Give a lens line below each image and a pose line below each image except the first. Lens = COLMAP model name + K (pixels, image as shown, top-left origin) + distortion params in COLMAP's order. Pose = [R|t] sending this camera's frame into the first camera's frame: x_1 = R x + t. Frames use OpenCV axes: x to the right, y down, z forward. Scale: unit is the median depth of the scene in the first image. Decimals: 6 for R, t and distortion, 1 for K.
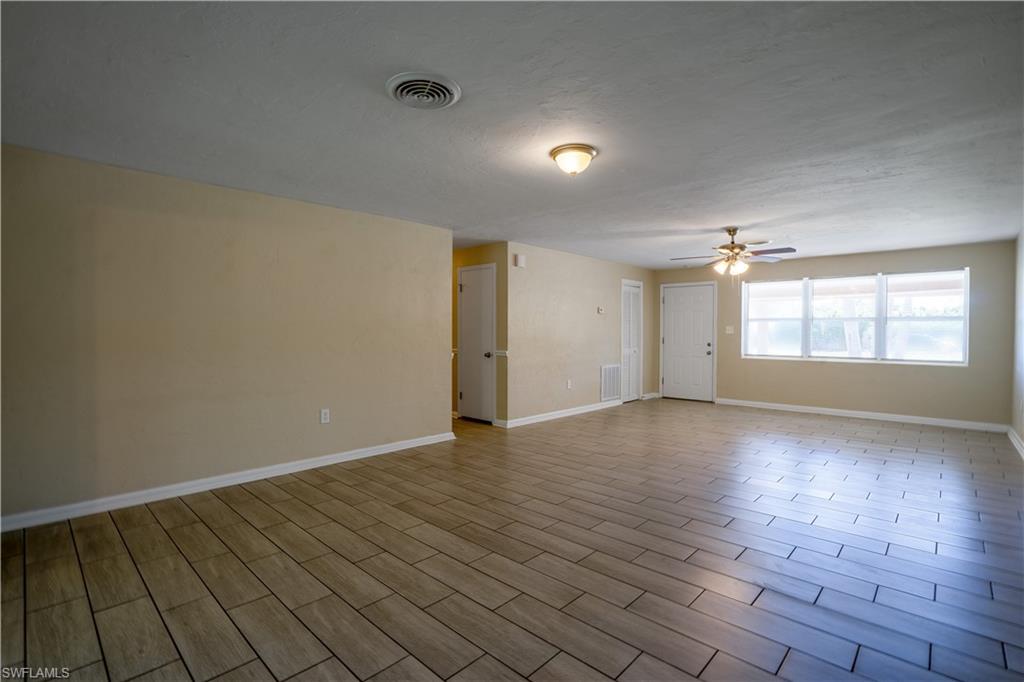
lens RADIAL K [[472.7, 0, 518.9], [0, 472.7, 336.7], [0, 0, 1]] dist [-0.054776, 0.000504]
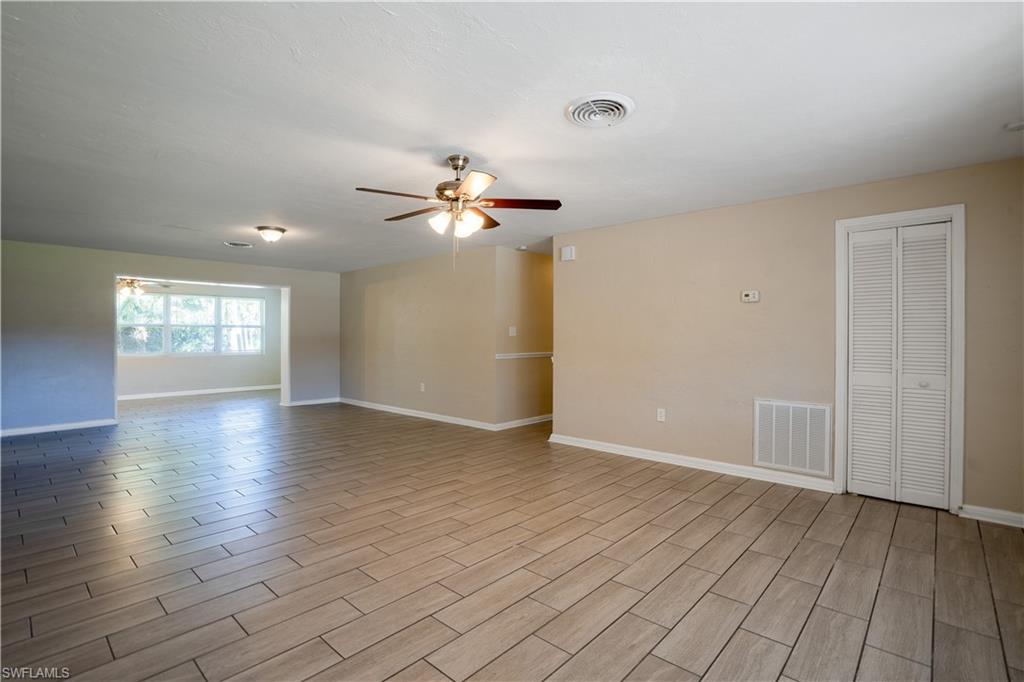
lens RADIAL K [[472.7, 0, 518.9], [0, 472.7, 336.7], [0, 0, 1]] dist [-0.054776, 0.000504]
pose [[0.006233, 0.003906, -0.999973, 0.670609], [-0.010883, 0.999933, 0.003838, -0.008010], [0.999921, 0.010859, 0.006275, 0.694121]]
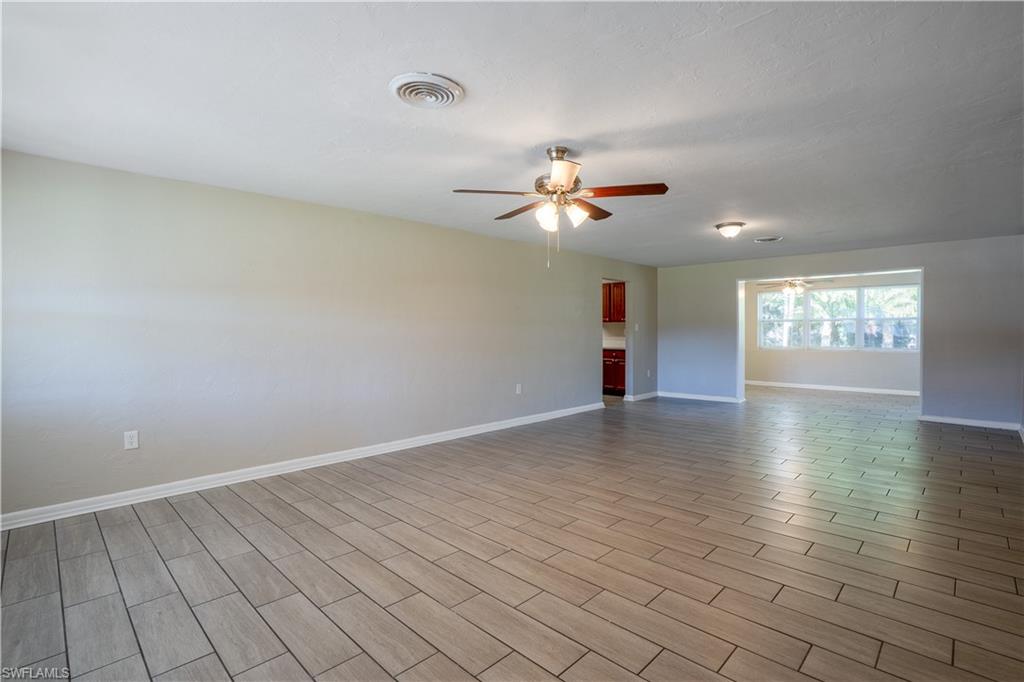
lens RADIAL K [[487.0, 0, 512.0], [0, 487.0, 341.0], [0, 0, 1]] dist [-0.050497, 0.000354]
pose [[-0.999539, 0.006281, 0.029705, 0.323297], [0.007180, 0.999516, 0.030253, -0.011110], [-0.029501, 0.030453, -0.999101, 1.026245]]
